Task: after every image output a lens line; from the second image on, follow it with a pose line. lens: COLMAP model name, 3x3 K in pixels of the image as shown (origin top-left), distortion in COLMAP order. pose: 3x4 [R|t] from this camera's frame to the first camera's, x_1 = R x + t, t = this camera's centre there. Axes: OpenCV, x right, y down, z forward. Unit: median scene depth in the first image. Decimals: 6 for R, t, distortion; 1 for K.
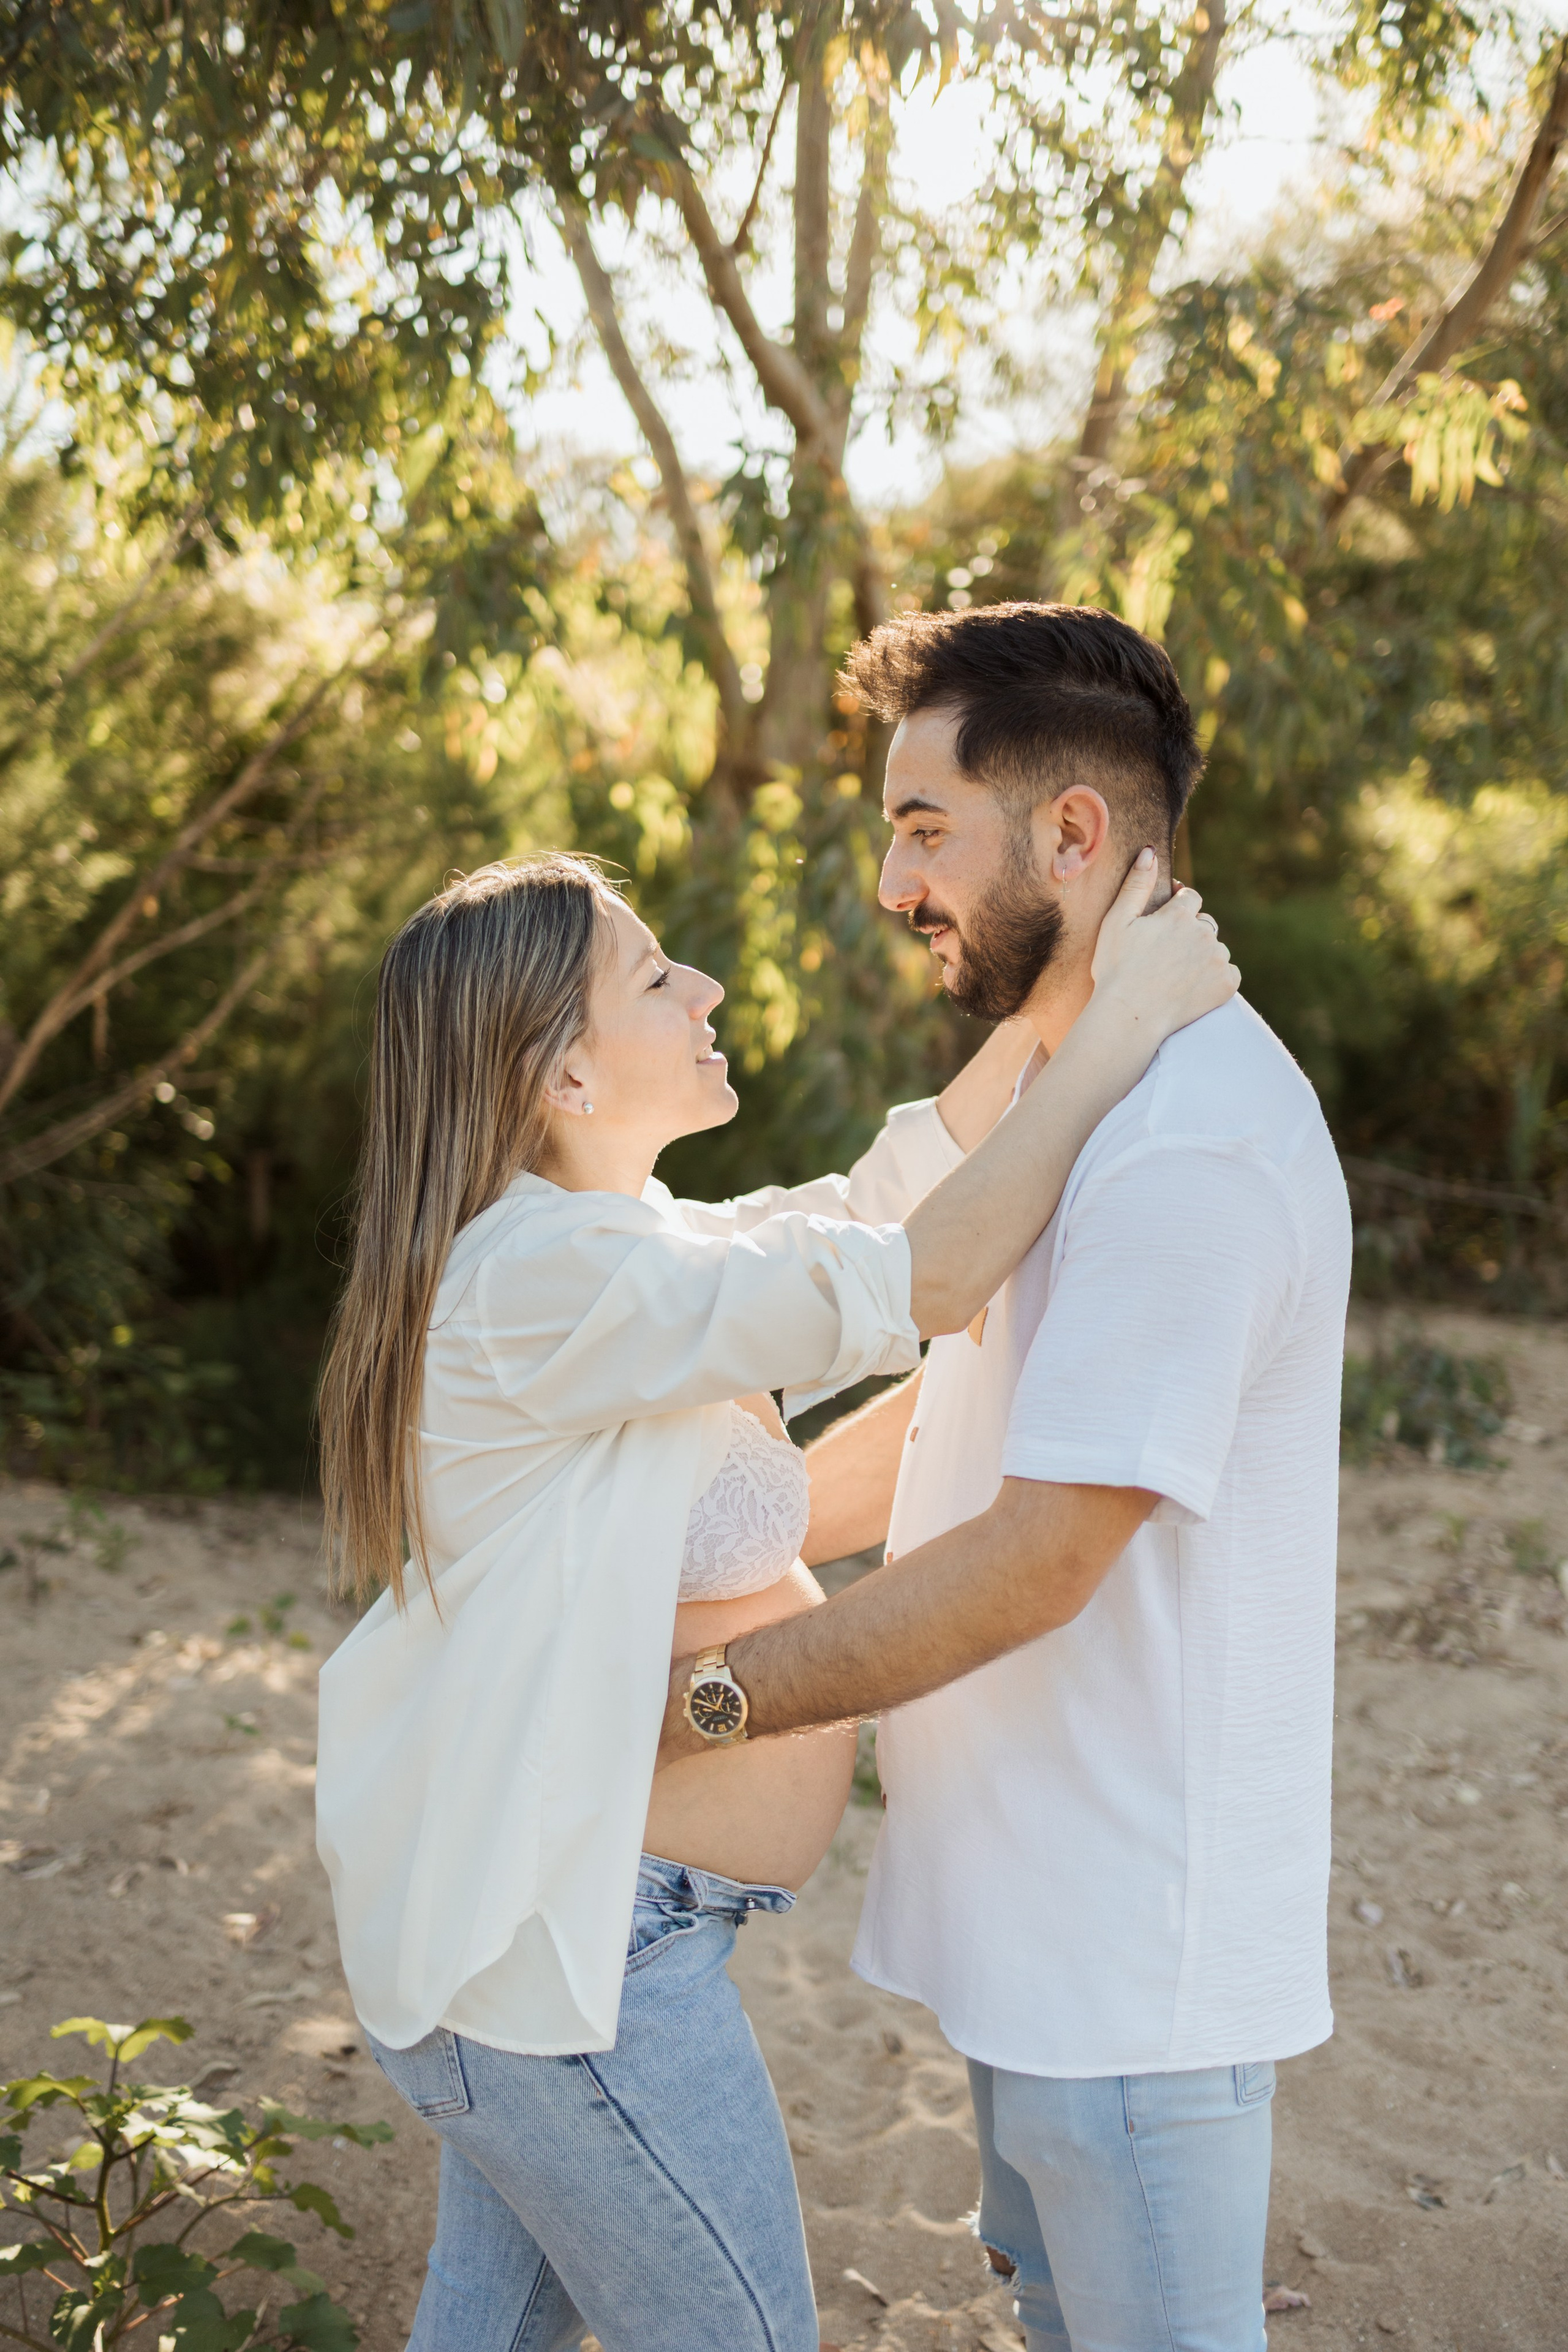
lens RADIAL K [[2409.0, 0, 760.0], [0, 2409.0, 1177.8], [0, 0, 1]] dist [-0.000138, 0.000000]
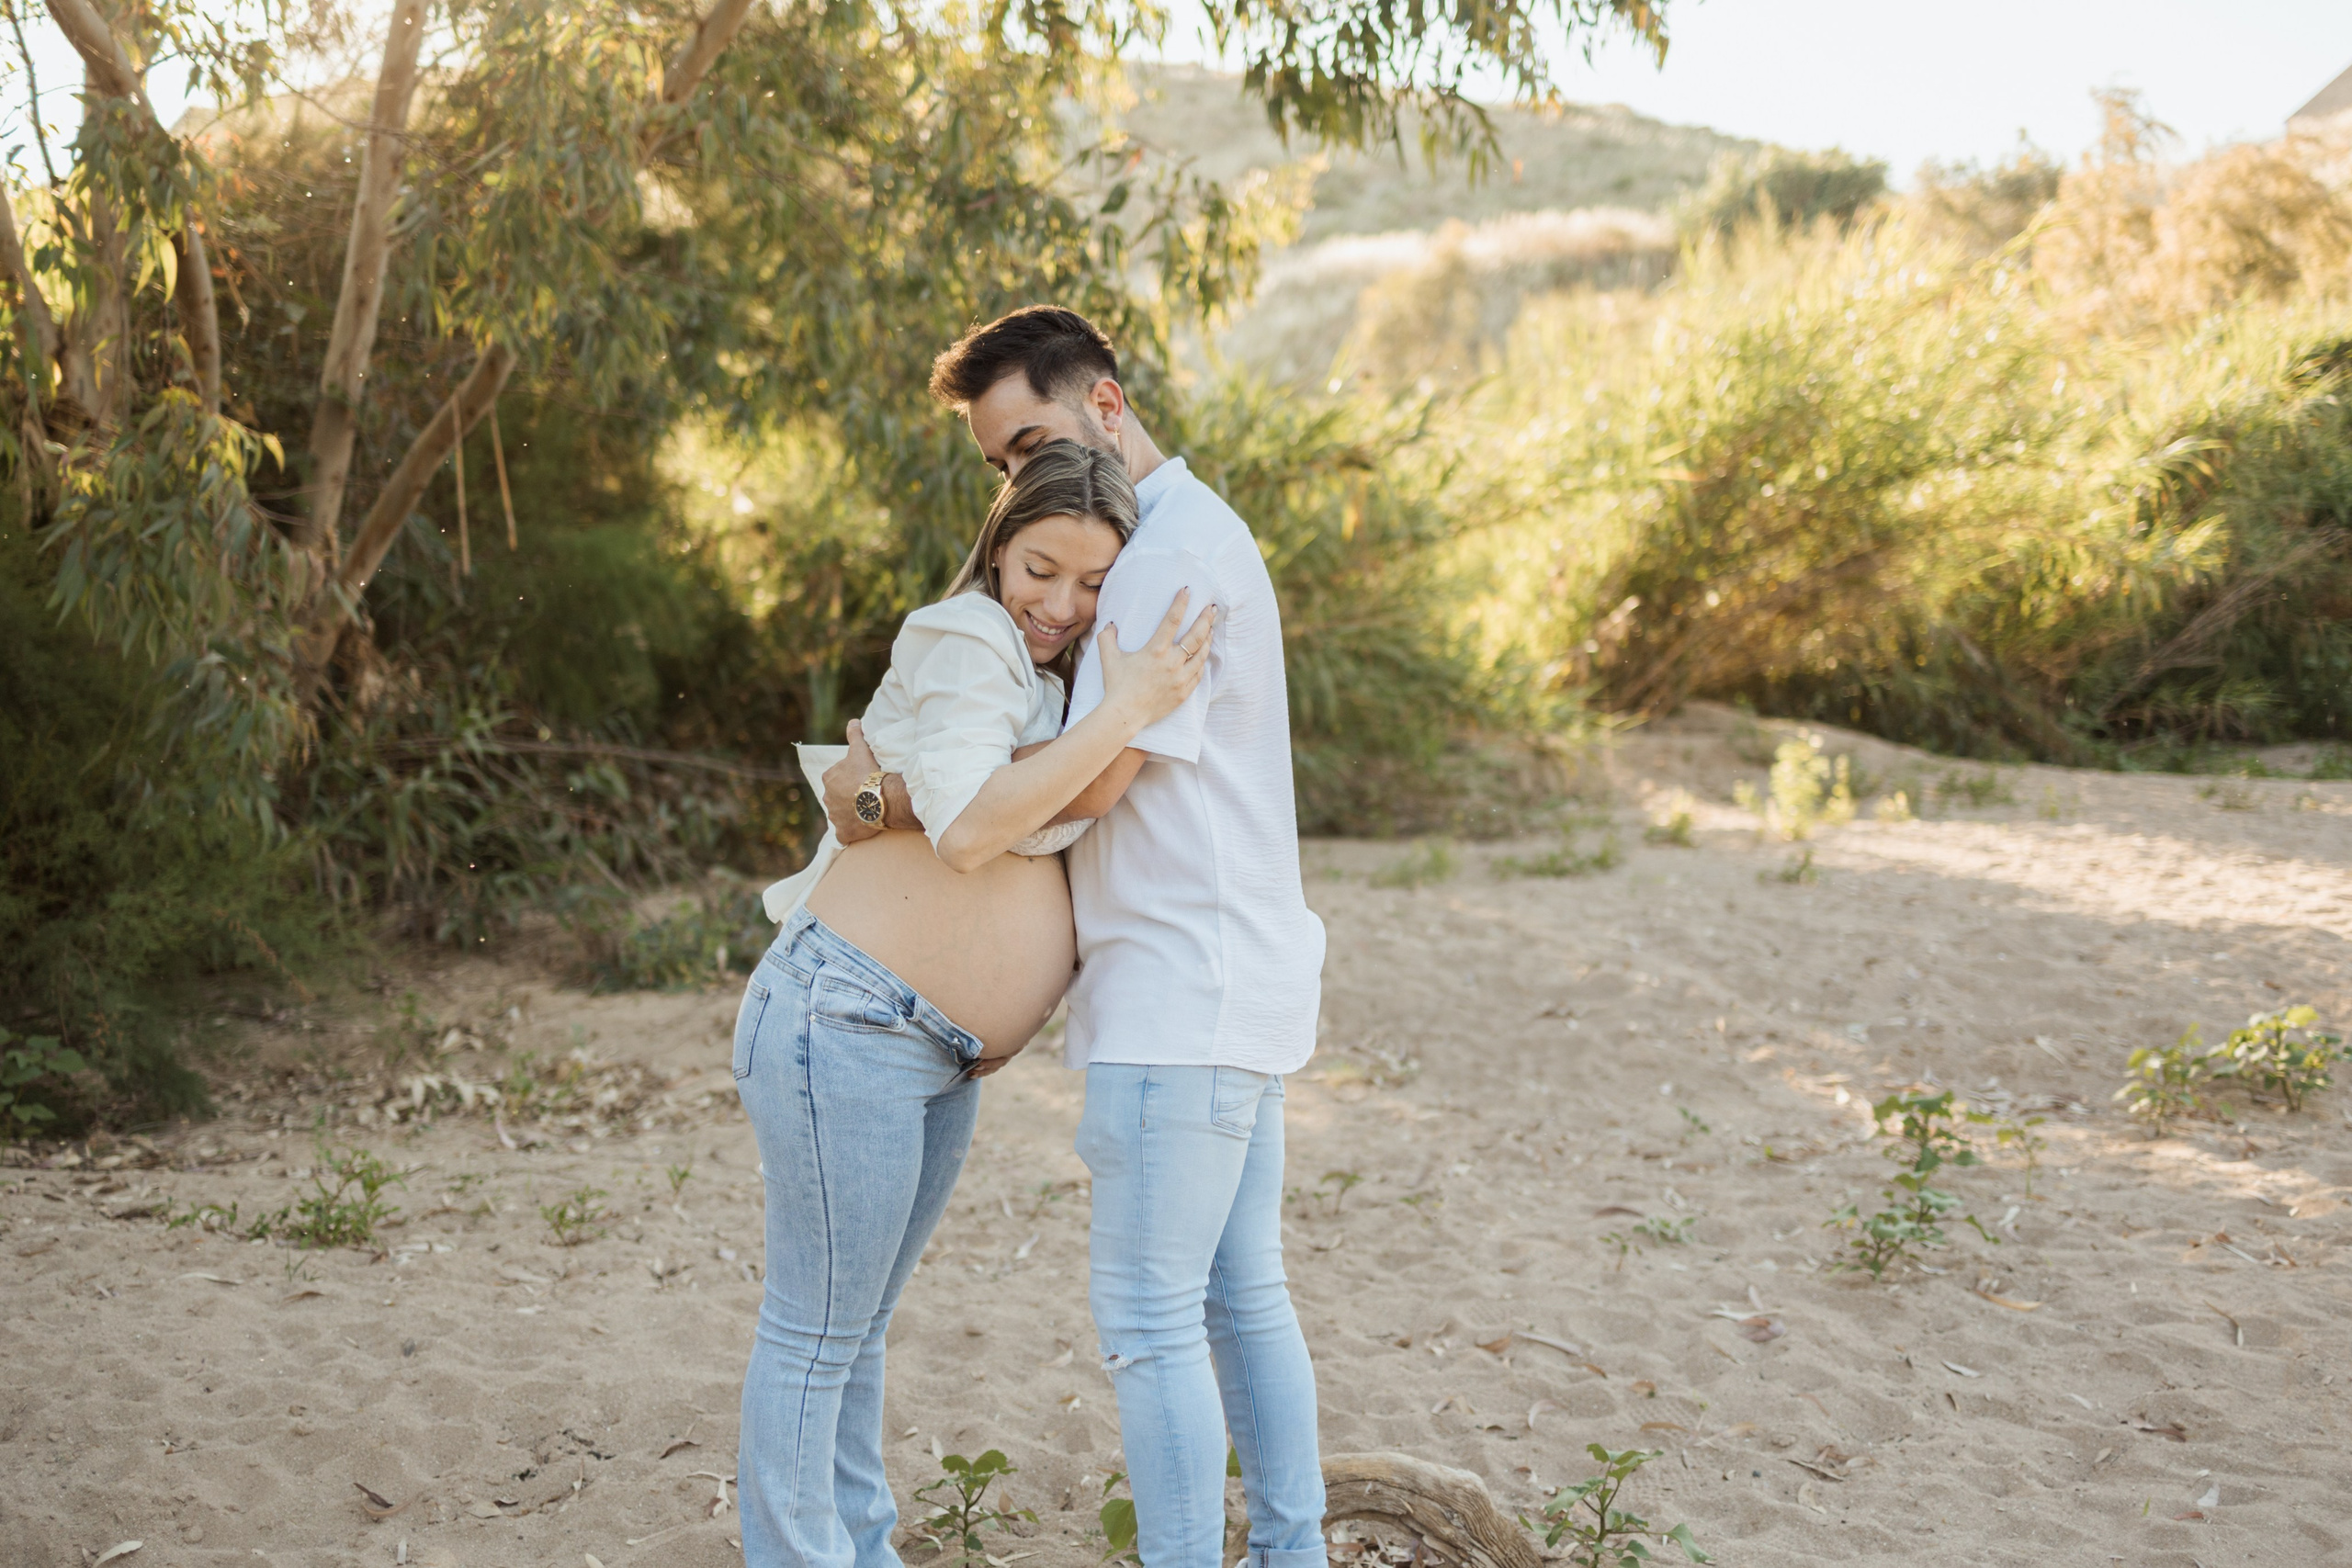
lens RADIAL K [[2408.7, 0, 1192.5], [0, 2408.7, 782.0], [0, 0, 1]] dist [-0.000138, 0.000000]
pose [[0.897043, -0.064883, 0.437155, -0.051724], [0.074912, 0.997174, -0.005717, 0.051176], [-0.435549, 0.037877, 0.899368, -0.202448]]
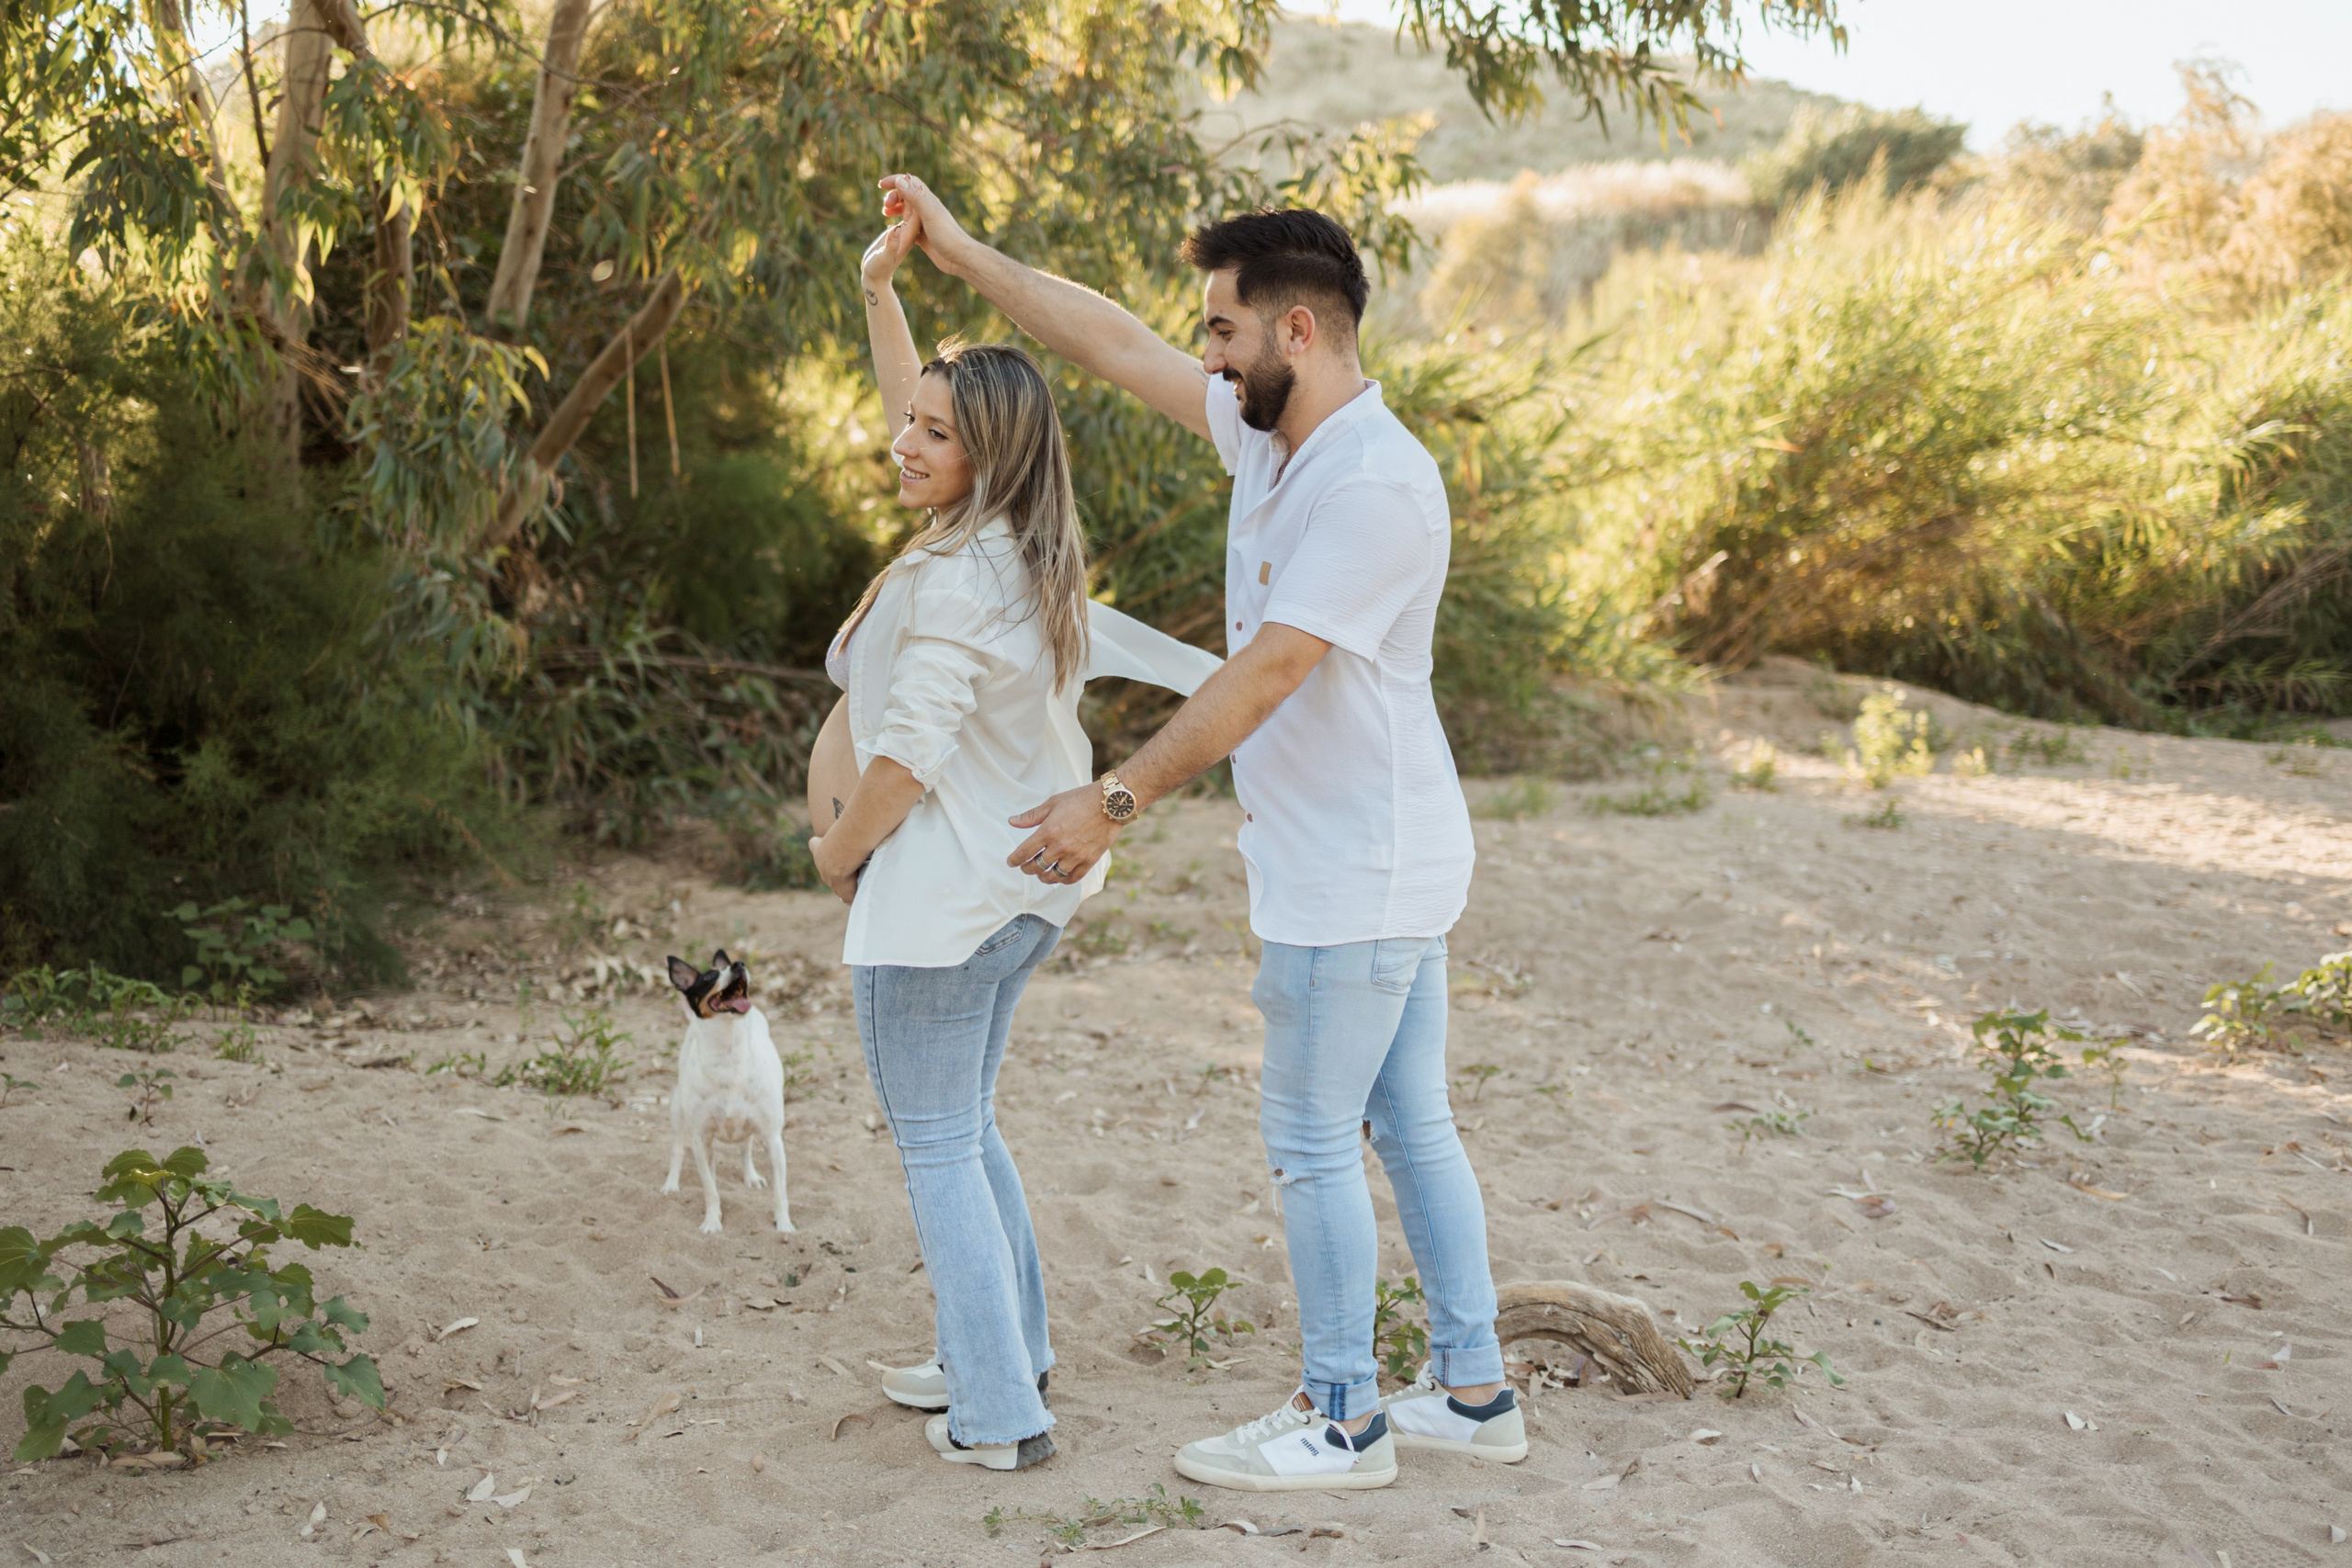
lens RADIAL K [[2408.7, 0, 1180.5], [0, 2408.7, 780.1], [0, 0, 1]] dist [-0.000138, 0.000000]
pose [[0.908944, -0.044922, 0.414491, -0.134541], [0.042354, 0.998984, 0.015389, 0.059601], [-0.414761, 0.003568, 0.909923, -0.258876]]
